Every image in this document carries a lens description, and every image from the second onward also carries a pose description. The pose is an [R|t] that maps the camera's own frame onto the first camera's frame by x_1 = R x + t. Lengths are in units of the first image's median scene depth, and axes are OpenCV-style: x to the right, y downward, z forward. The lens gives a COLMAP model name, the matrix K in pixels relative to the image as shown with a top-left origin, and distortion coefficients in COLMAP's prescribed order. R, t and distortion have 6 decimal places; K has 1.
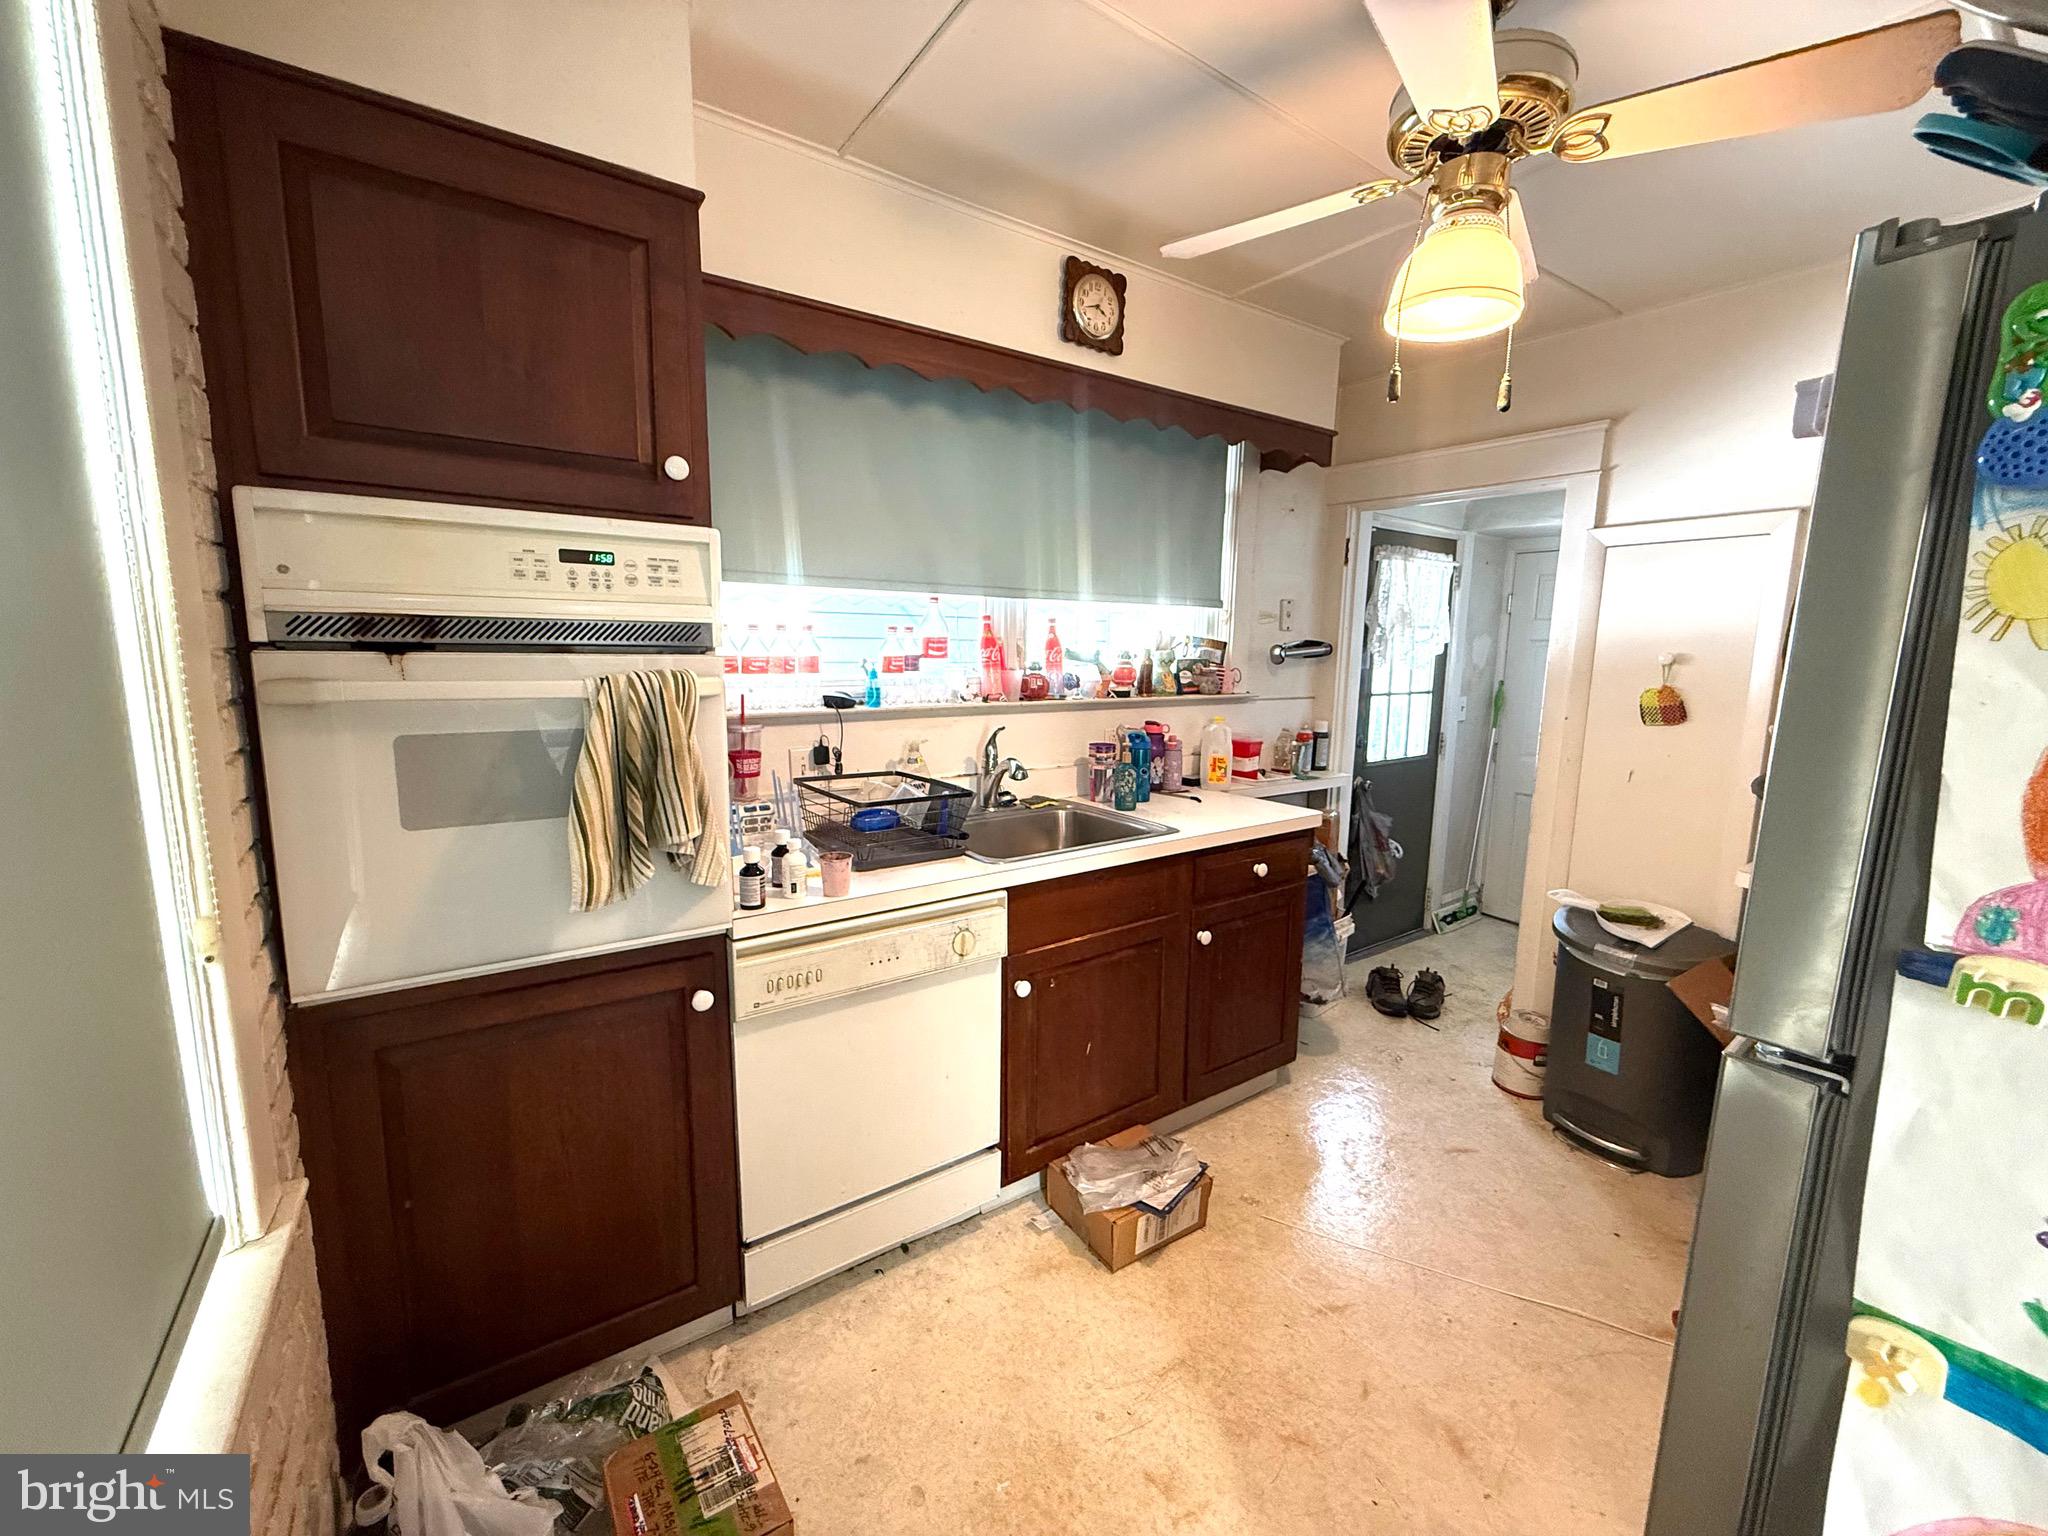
lens RADIAL K [[819.1, 0, 1018.1], [0, 819.1, 765.4], [0, 0, 1]] dist [-0.000196, -0.000499]
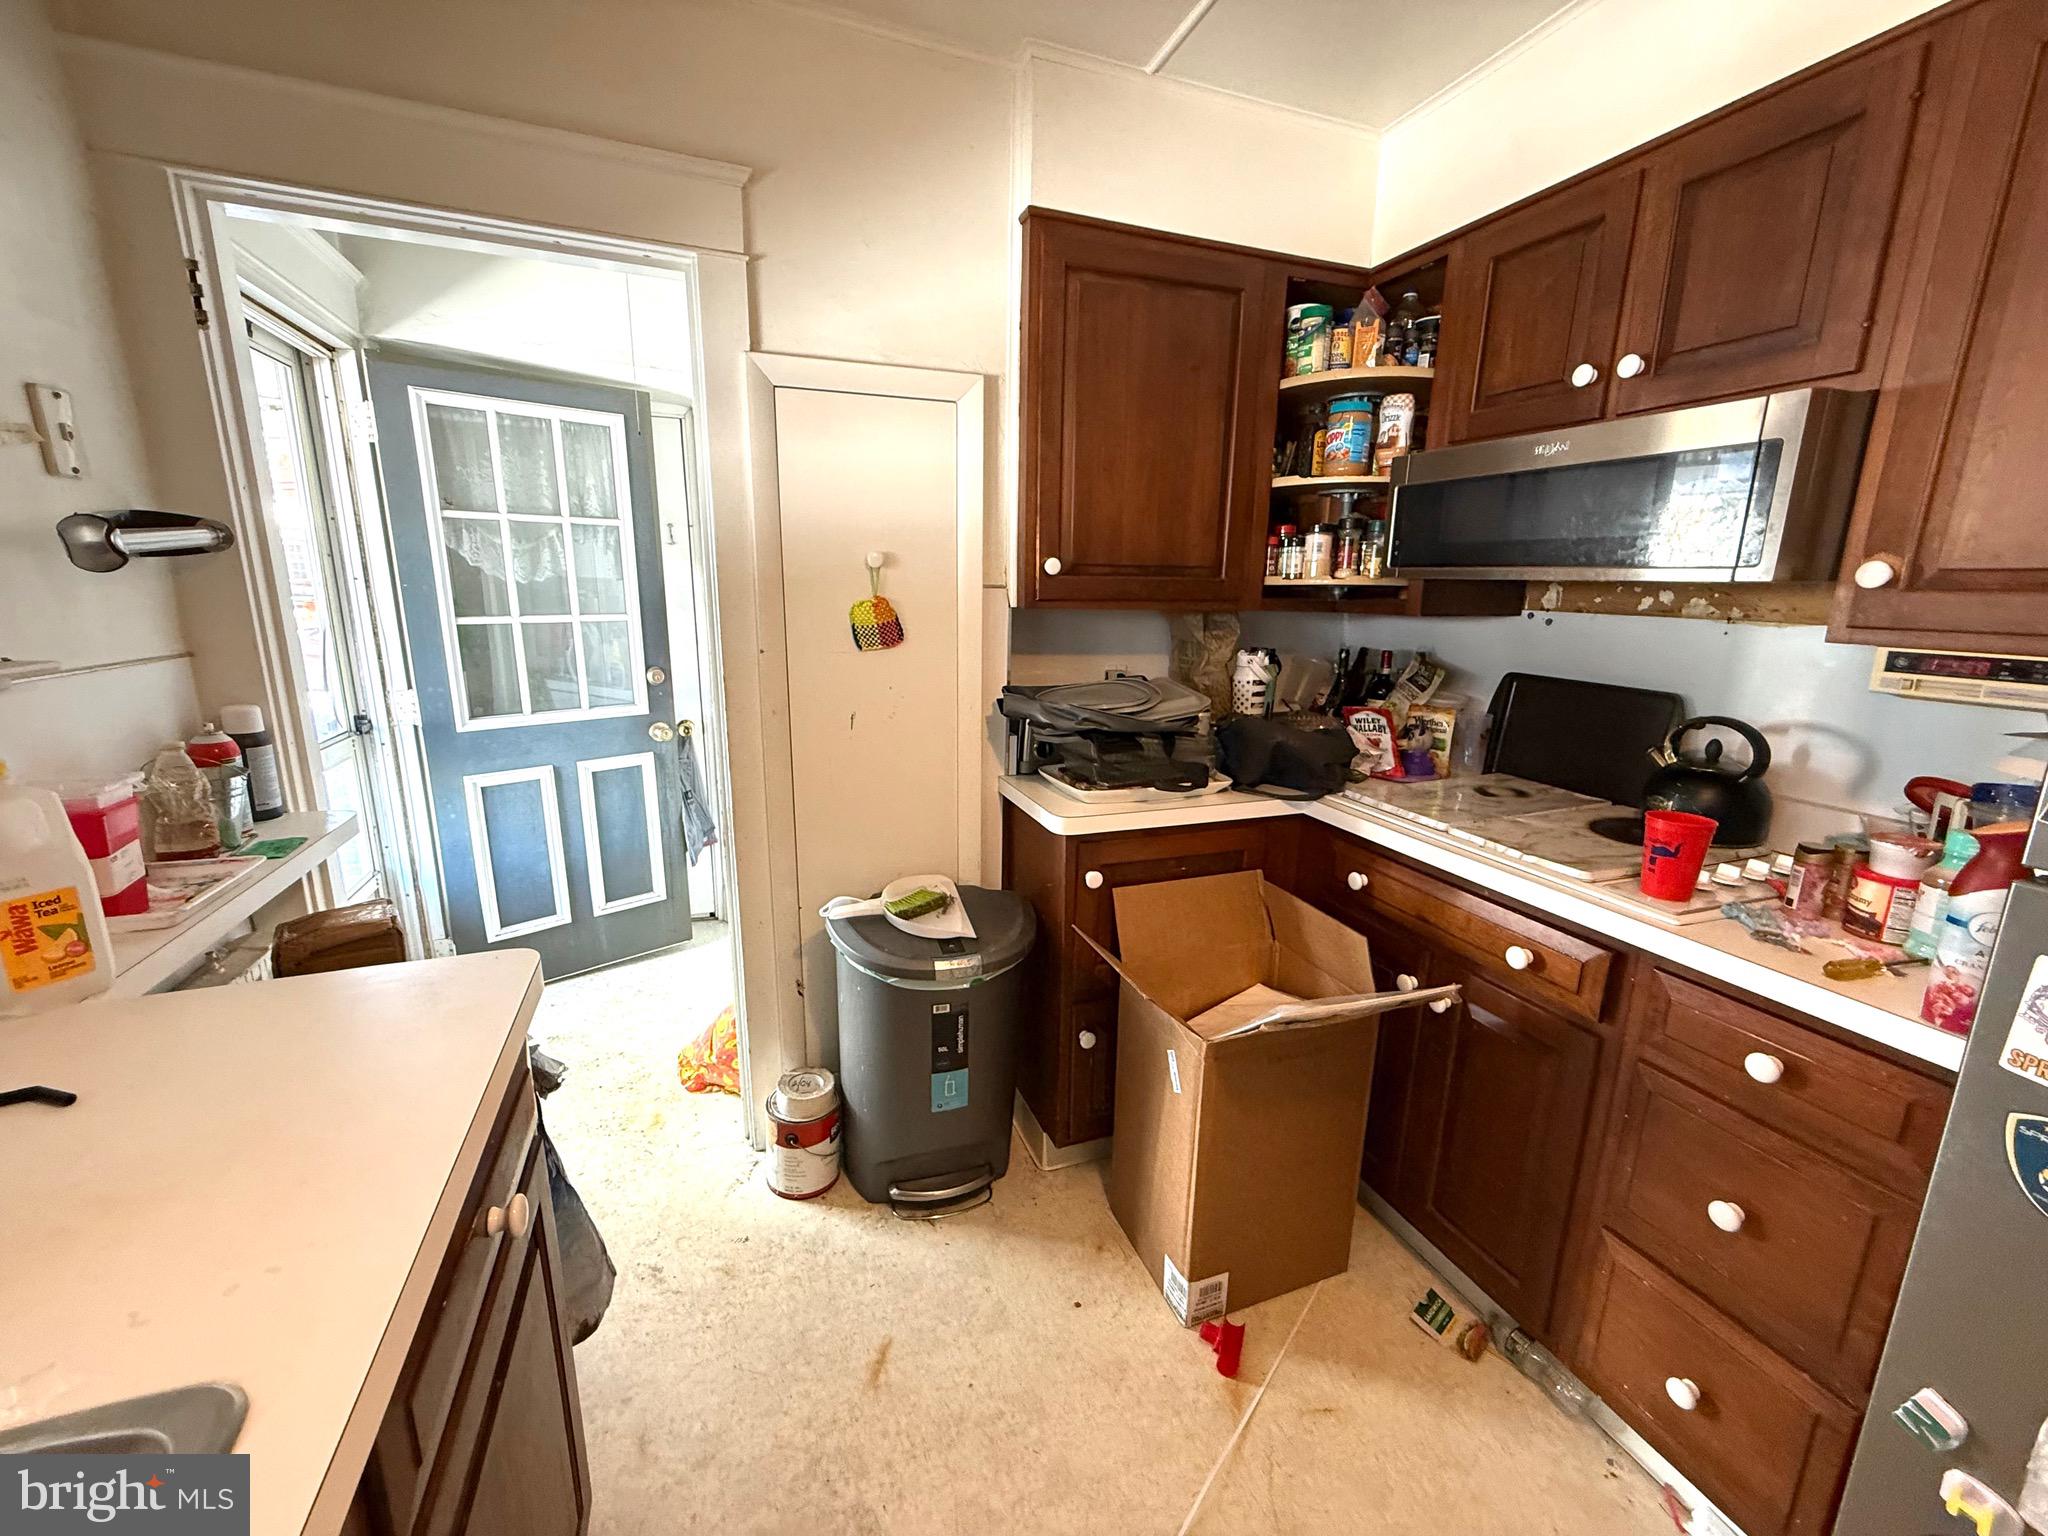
lens RADIAL K [[819.1, 0, 1018.1], [0, 819.1, 765.4], [0, 0, 1]] dist [-0.000196, -0.000499]
pose [[0.244893, -0.227606, 0.942456, 0.080547], [0.128361, 0.971109, 0.201172, -0.080963], [-0.961016, 0.071708, 0.267034, 0.684988]]
